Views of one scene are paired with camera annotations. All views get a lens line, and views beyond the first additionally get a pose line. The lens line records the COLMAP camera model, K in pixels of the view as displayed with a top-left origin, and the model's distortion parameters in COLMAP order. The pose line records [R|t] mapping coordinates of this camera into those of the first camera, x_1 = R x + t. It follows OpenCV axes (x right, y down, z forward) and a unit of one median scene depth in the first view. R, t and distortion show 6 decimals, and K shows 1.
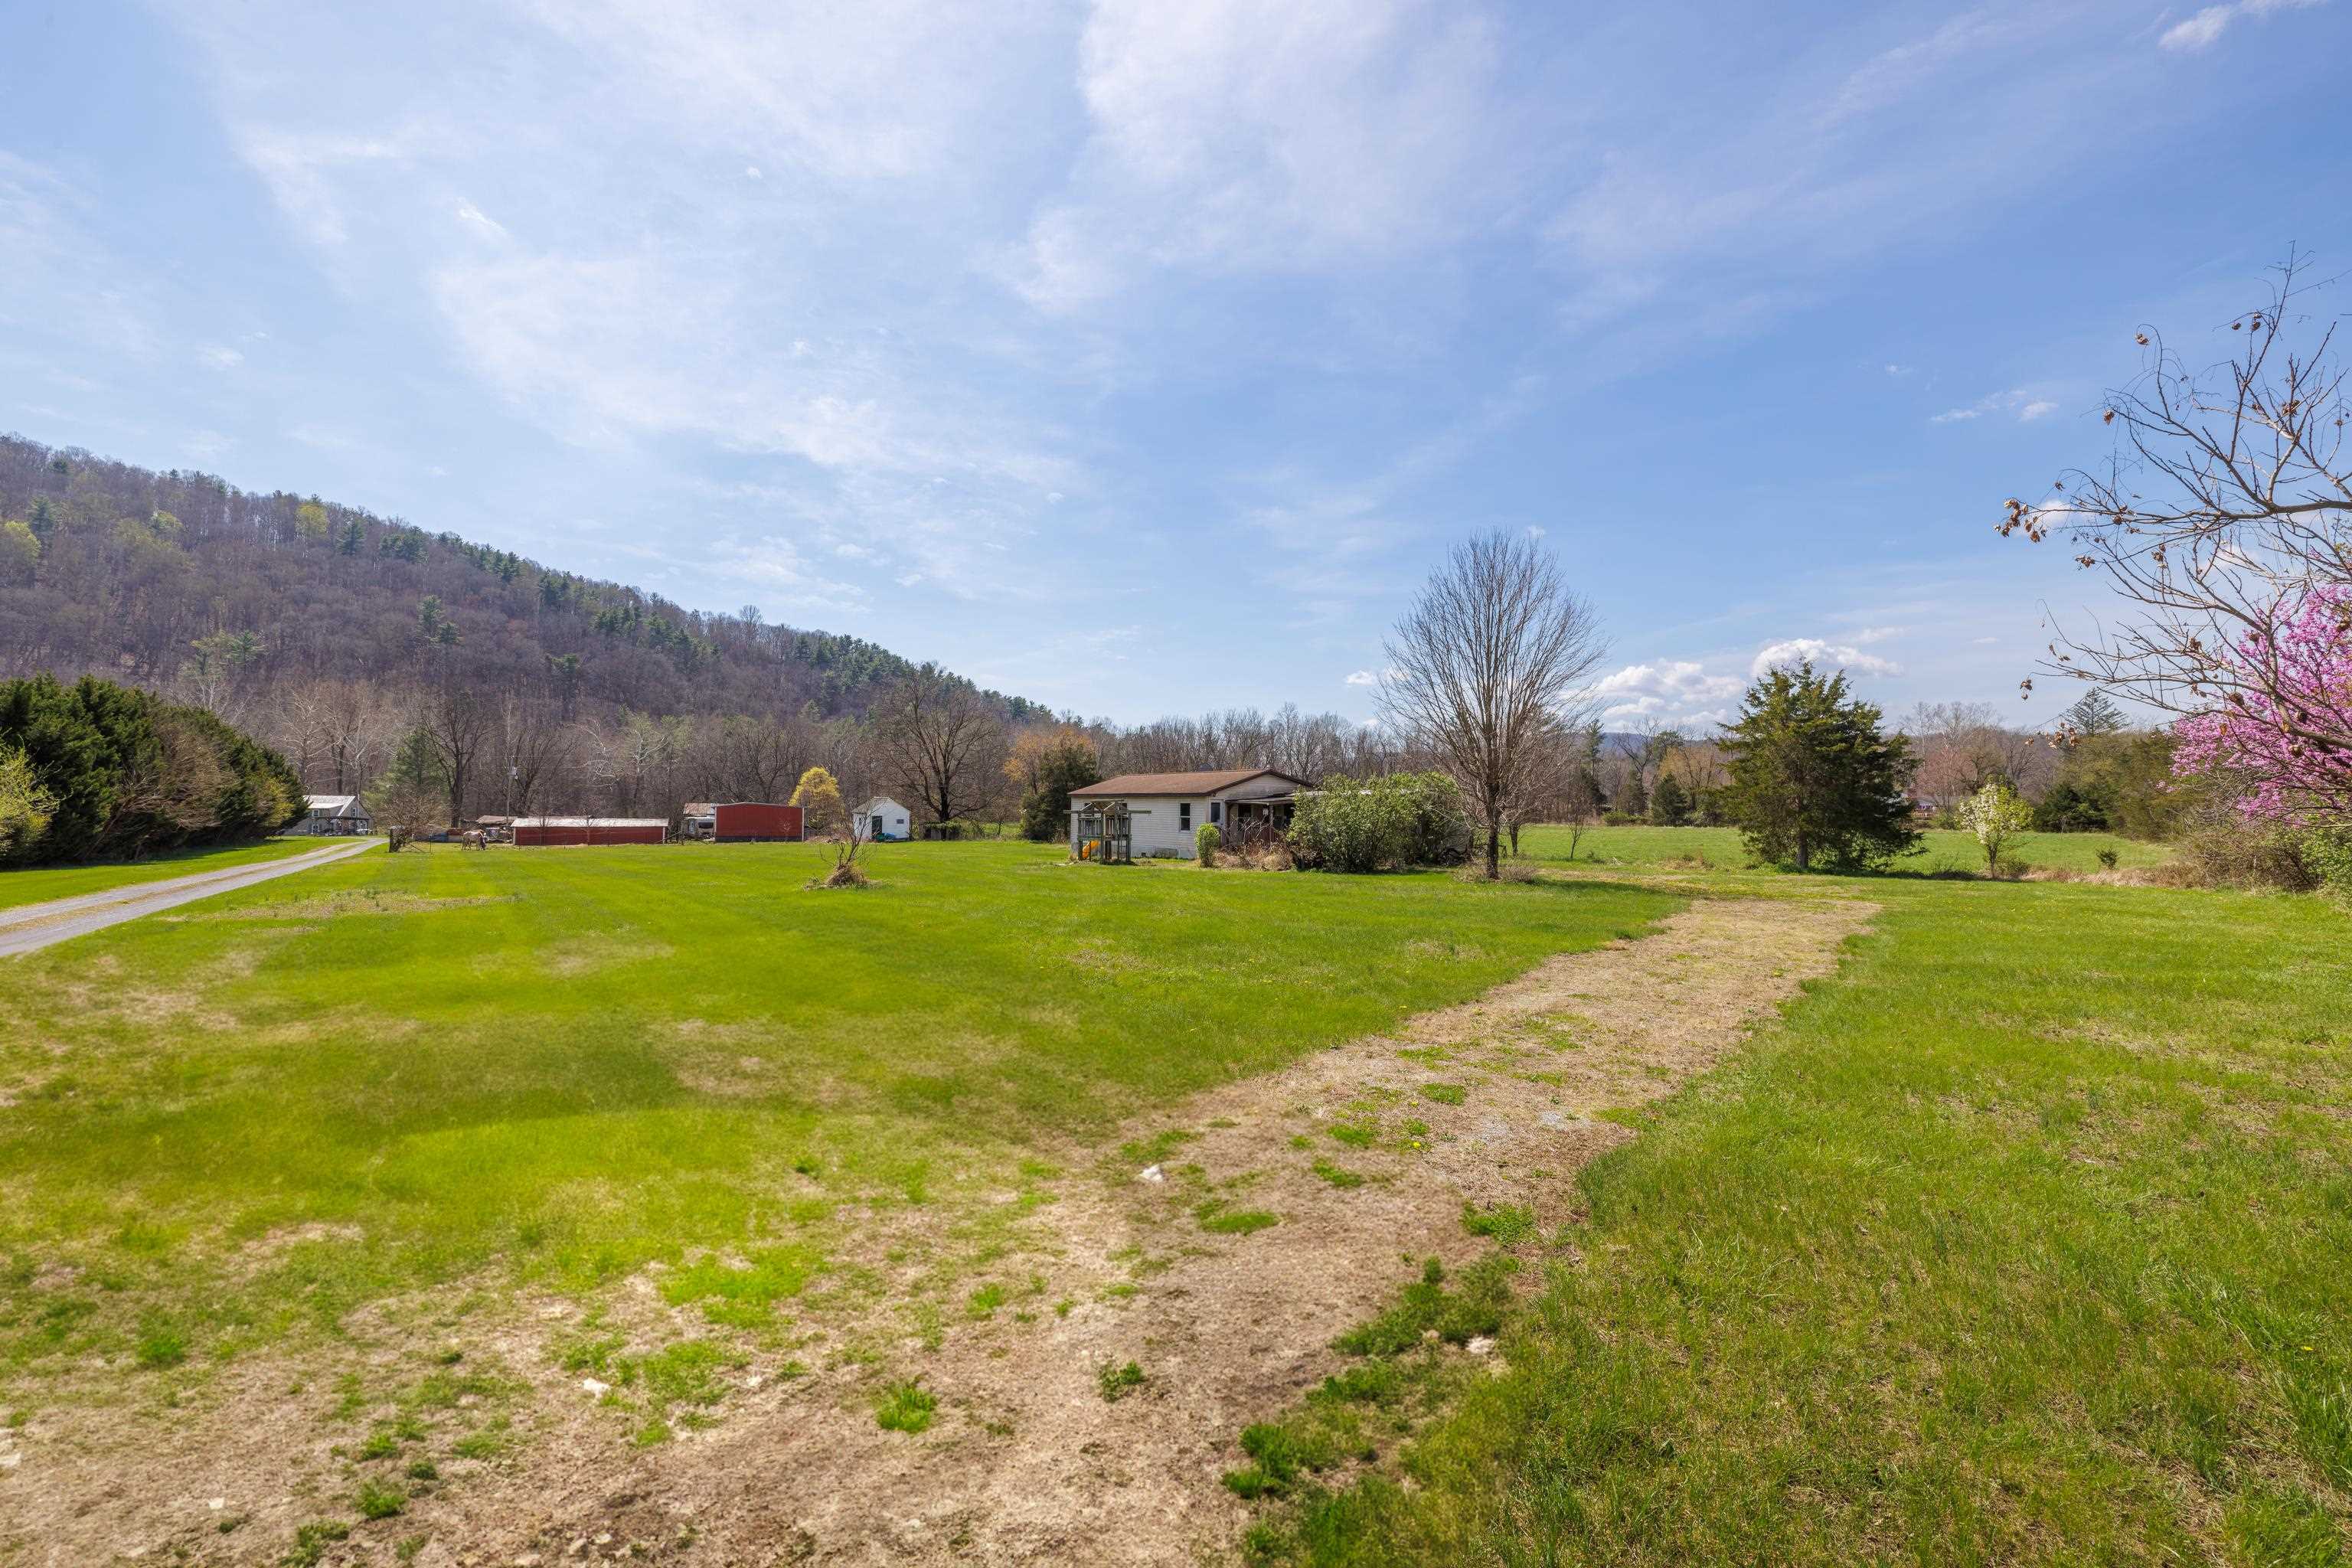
lens RADIAL K [[996.9, 0, 1197.9], [0, 996.9, 762.0], [0, 0, 1]] dist [0.010366, -0.001351]
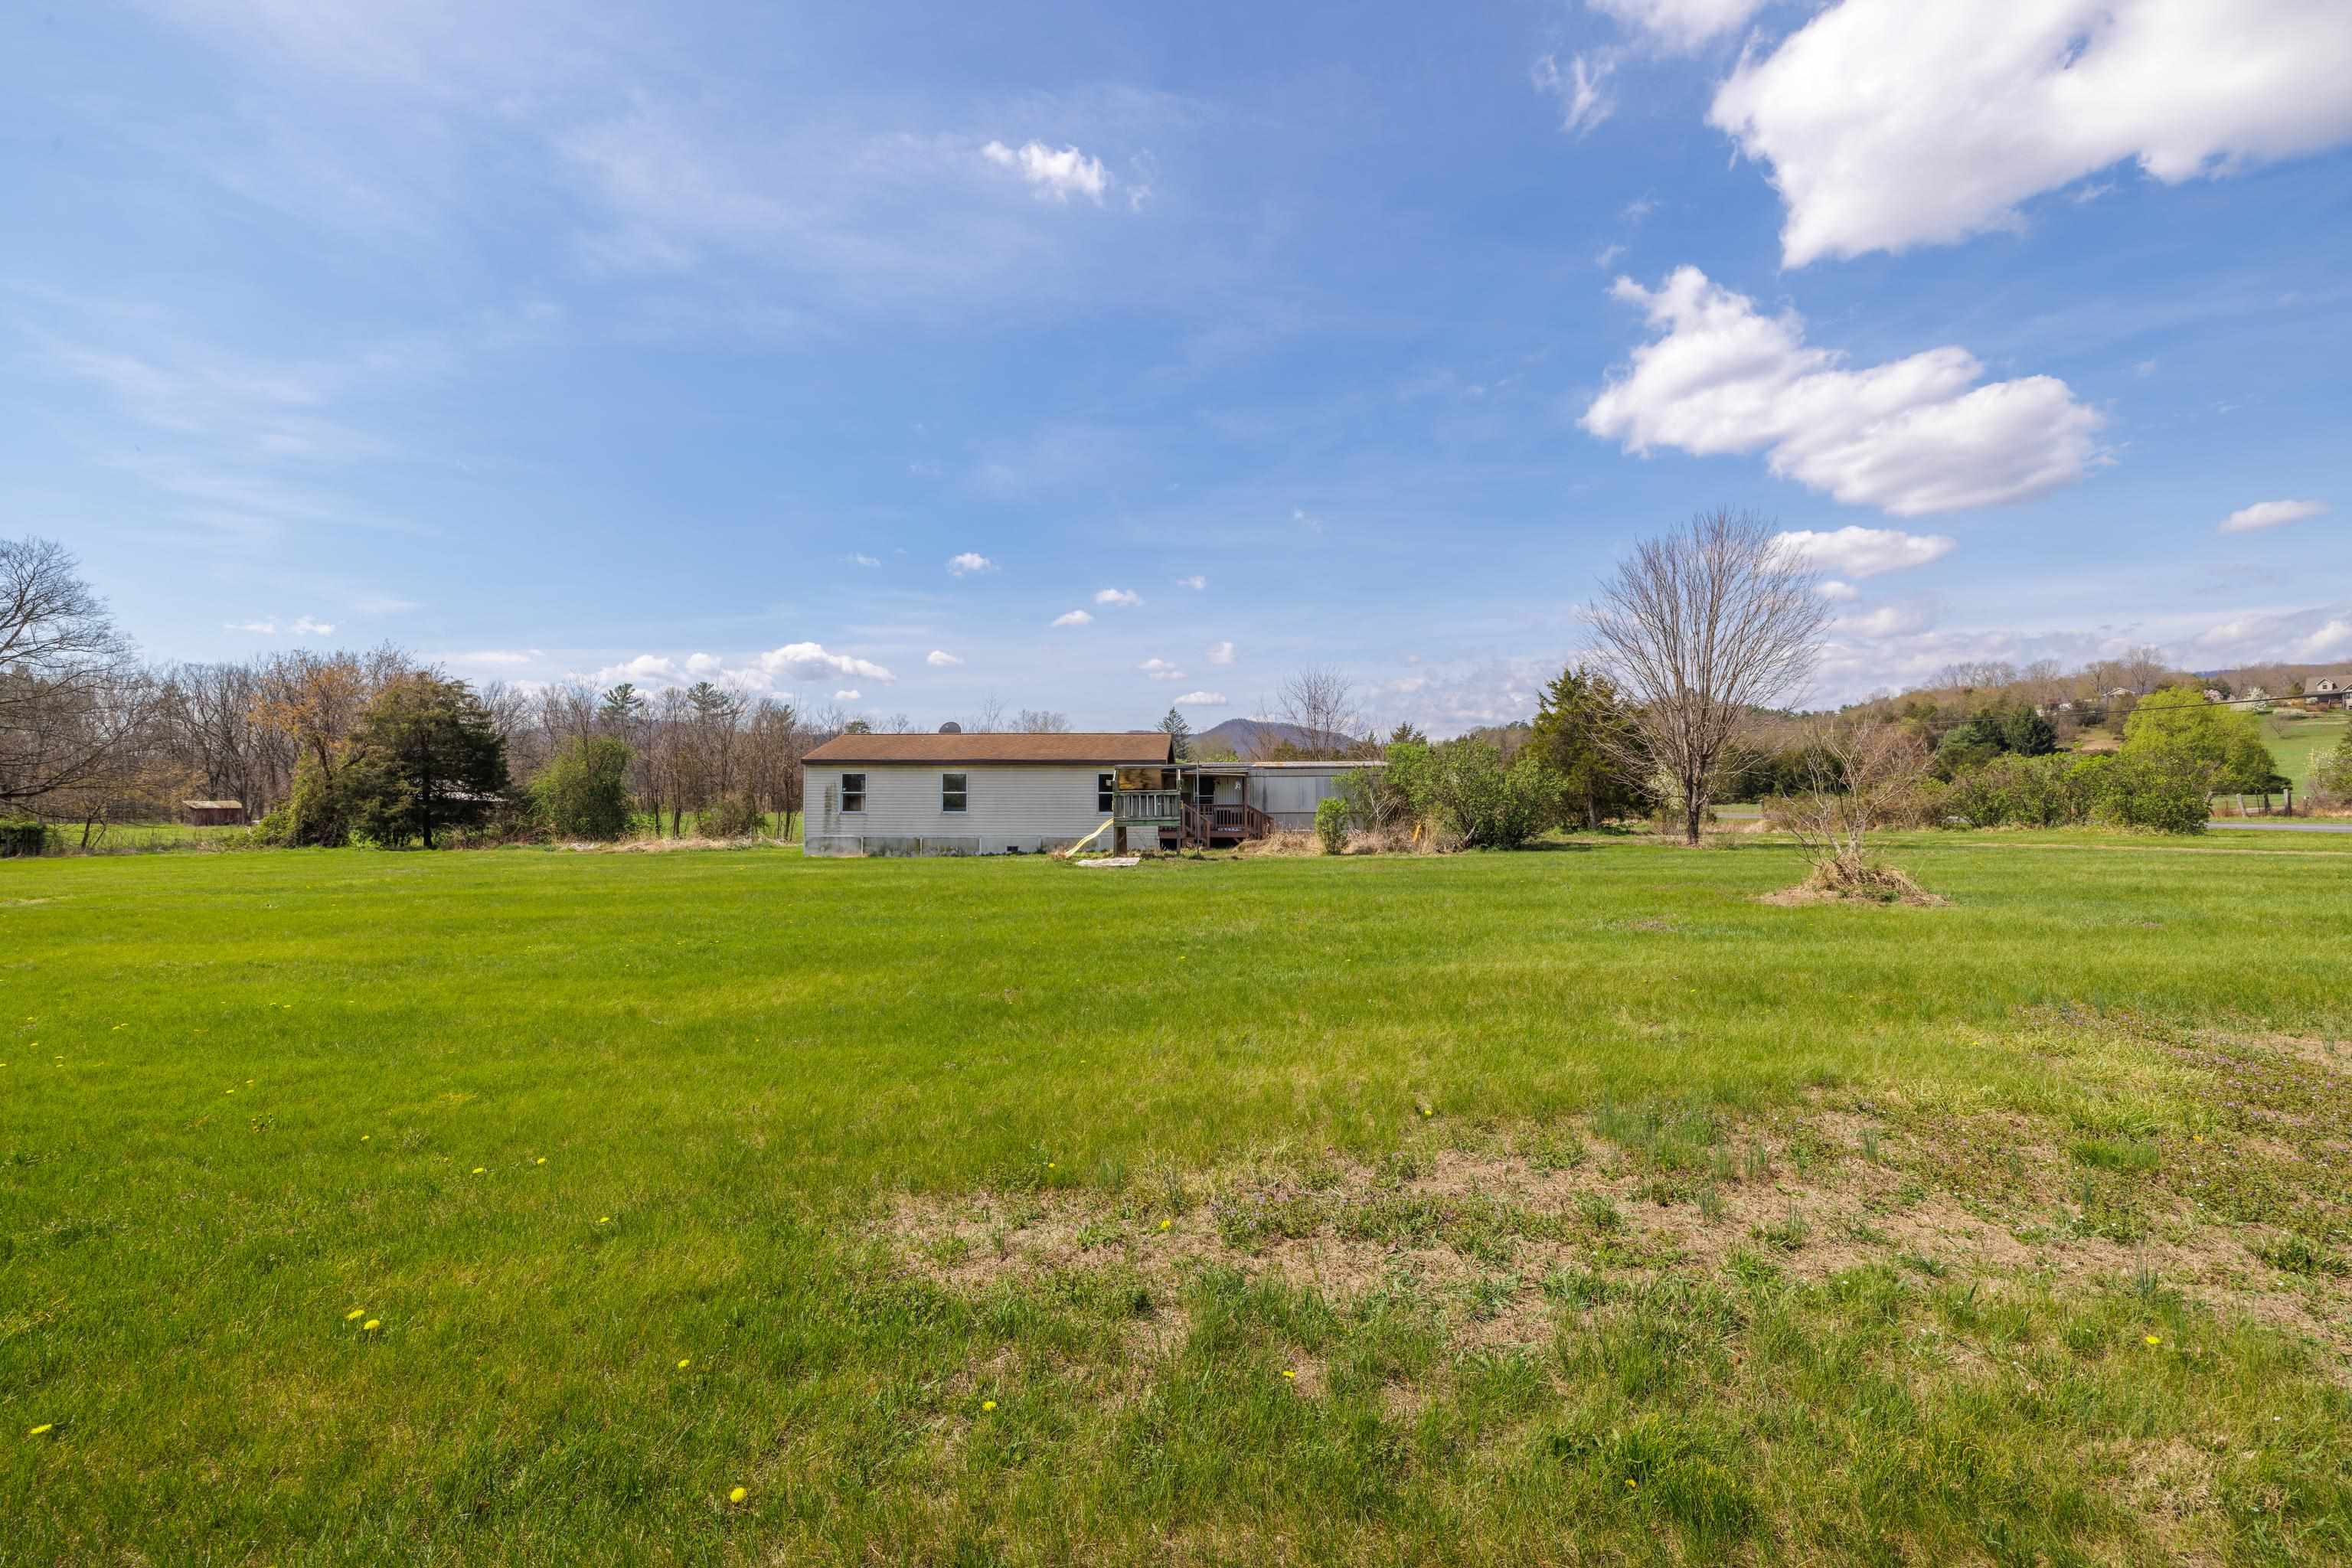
lens RADIAL K [[996.9, 0, 1194.3], [0, 996.9, 777.1], [0, 0, 1]] dist [0.010366, -0.001351]
pose [[0.622470, 0.012478, 0.782544, -0.201757], [-0.030949, 0.999483, 0.008681, 0.012600], [-0.782031, -0.029623, 0.622535, 0.175113]]
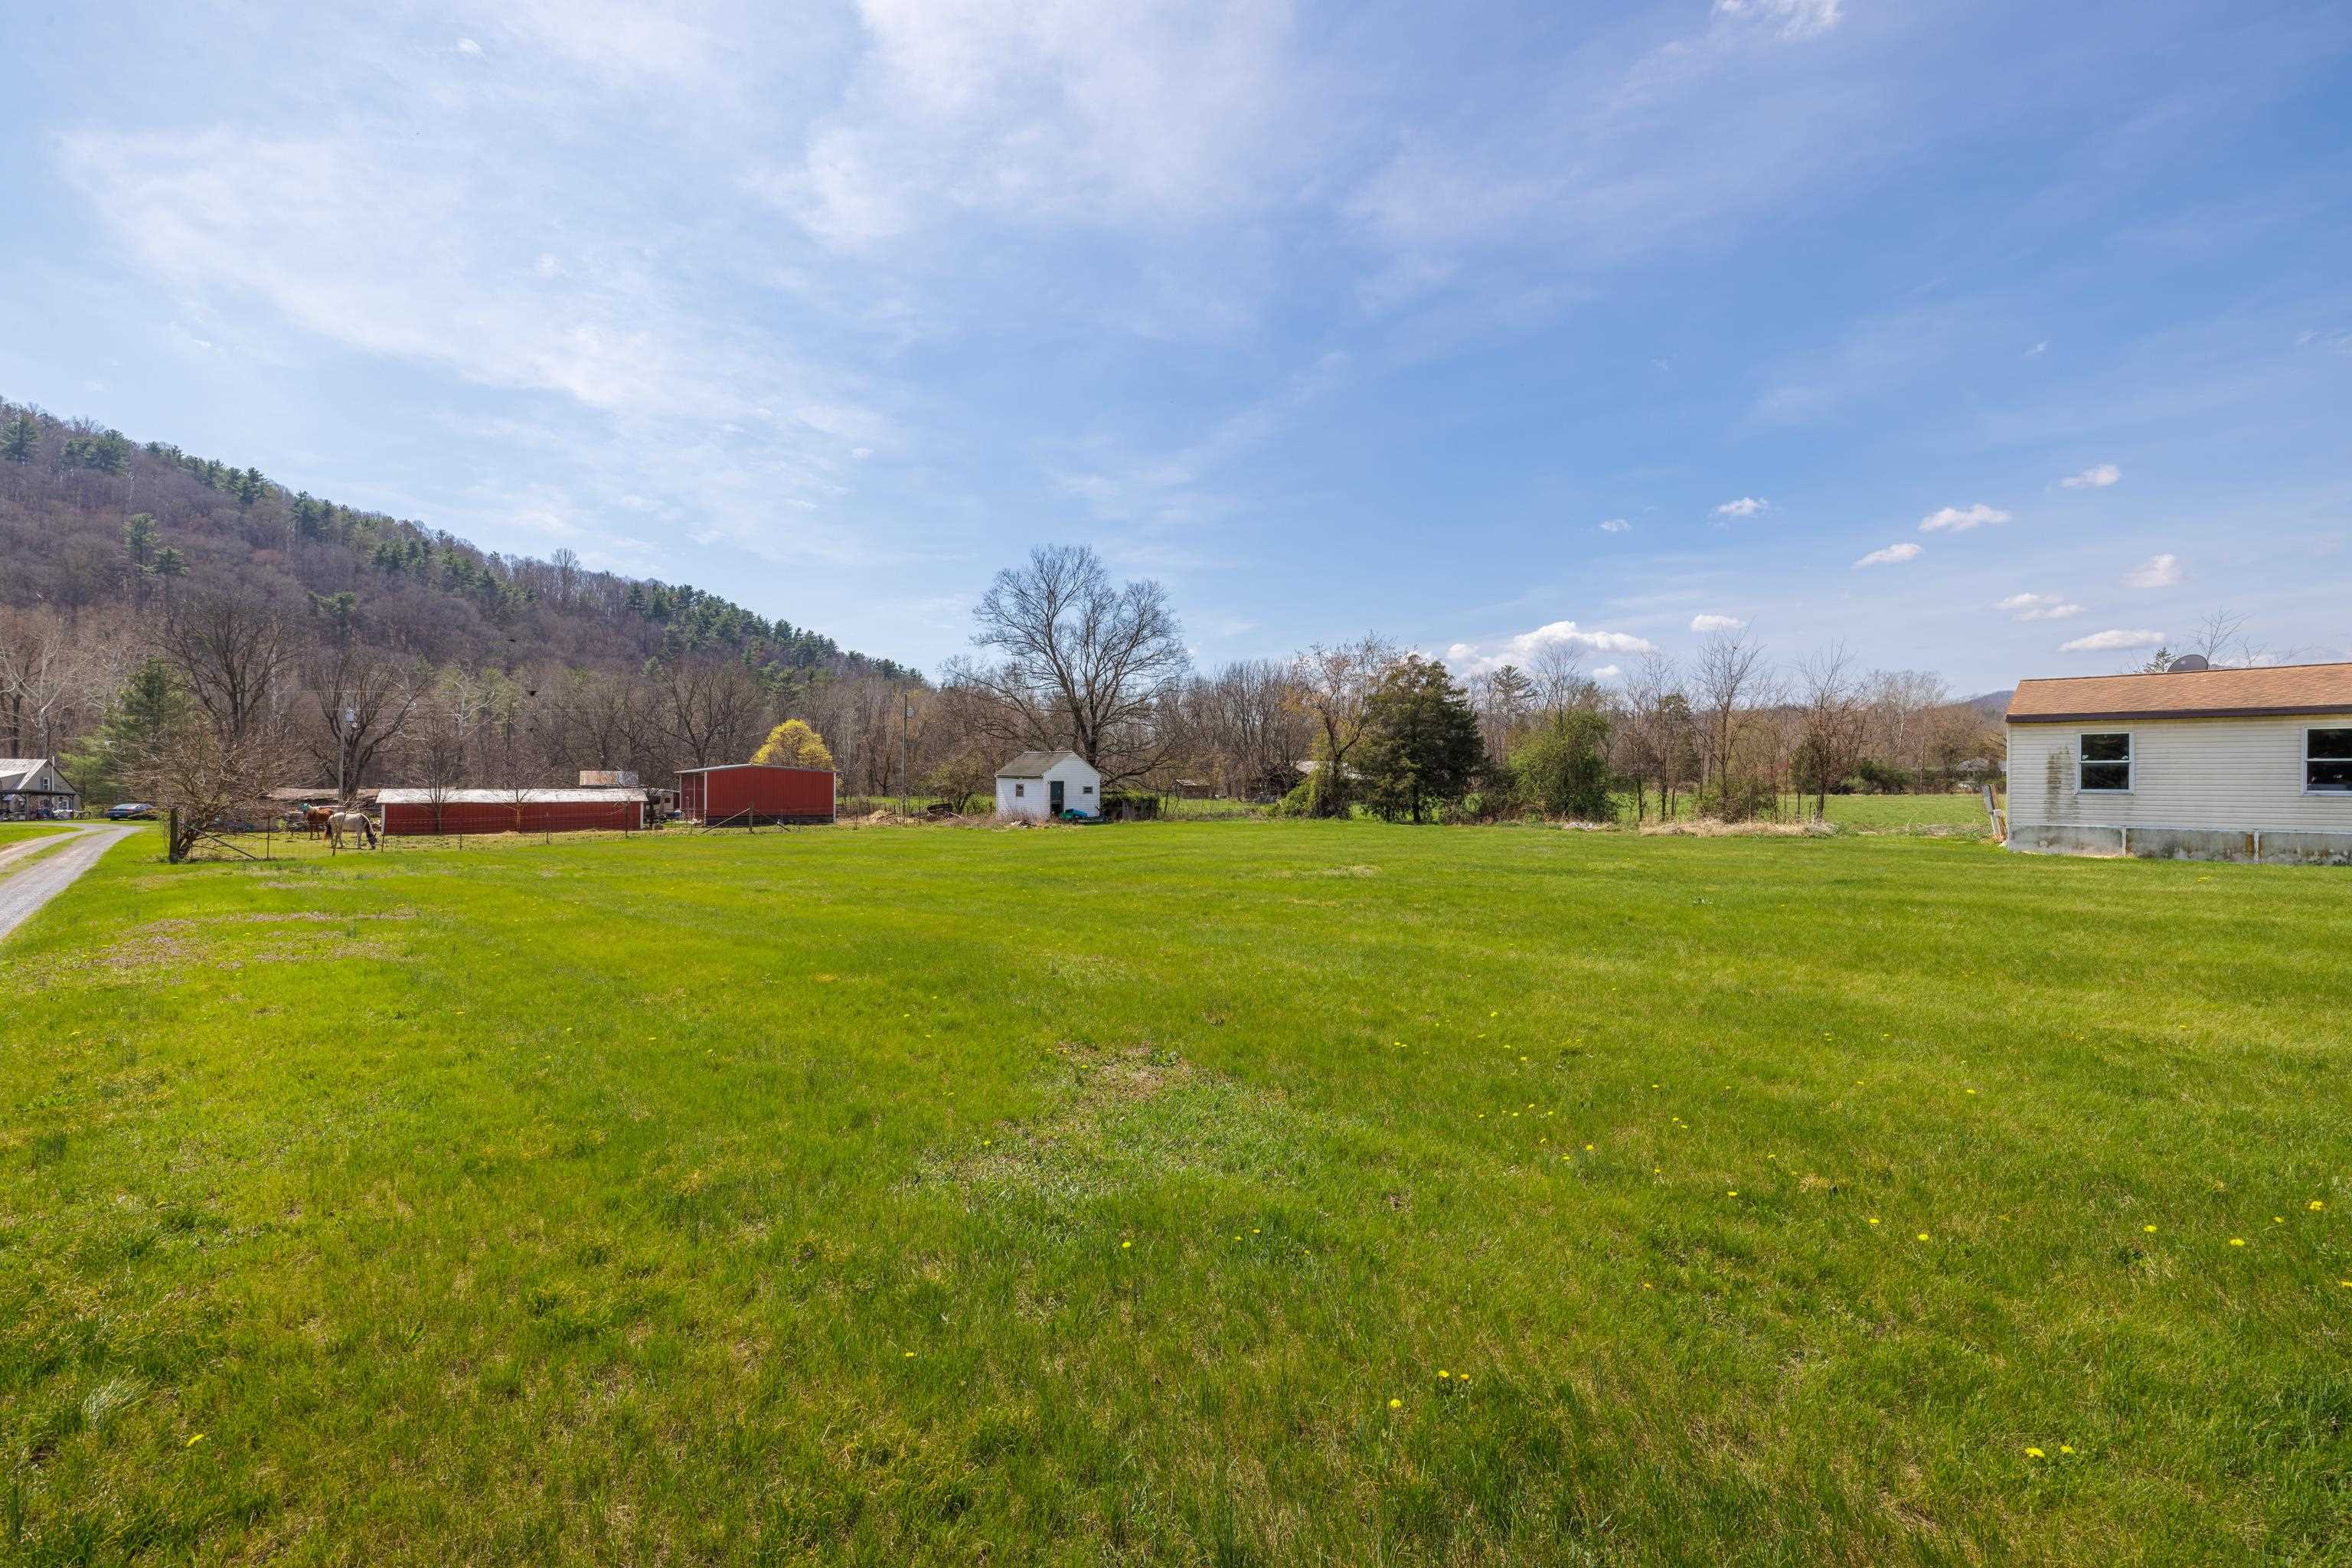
lens RADIAL K [[996.9, 0, 1163.4], [0, 996.9, 797.6], [0, 0, 1]] dist [0.010366, -0.001351]
pose [[0.988686, -0.007002, 0.149837, -0.244271], [-0.002221, 0.998117, 0.061300, 0.017606], [-0.149984, -0.060939, 0.986809, 0.258674]]
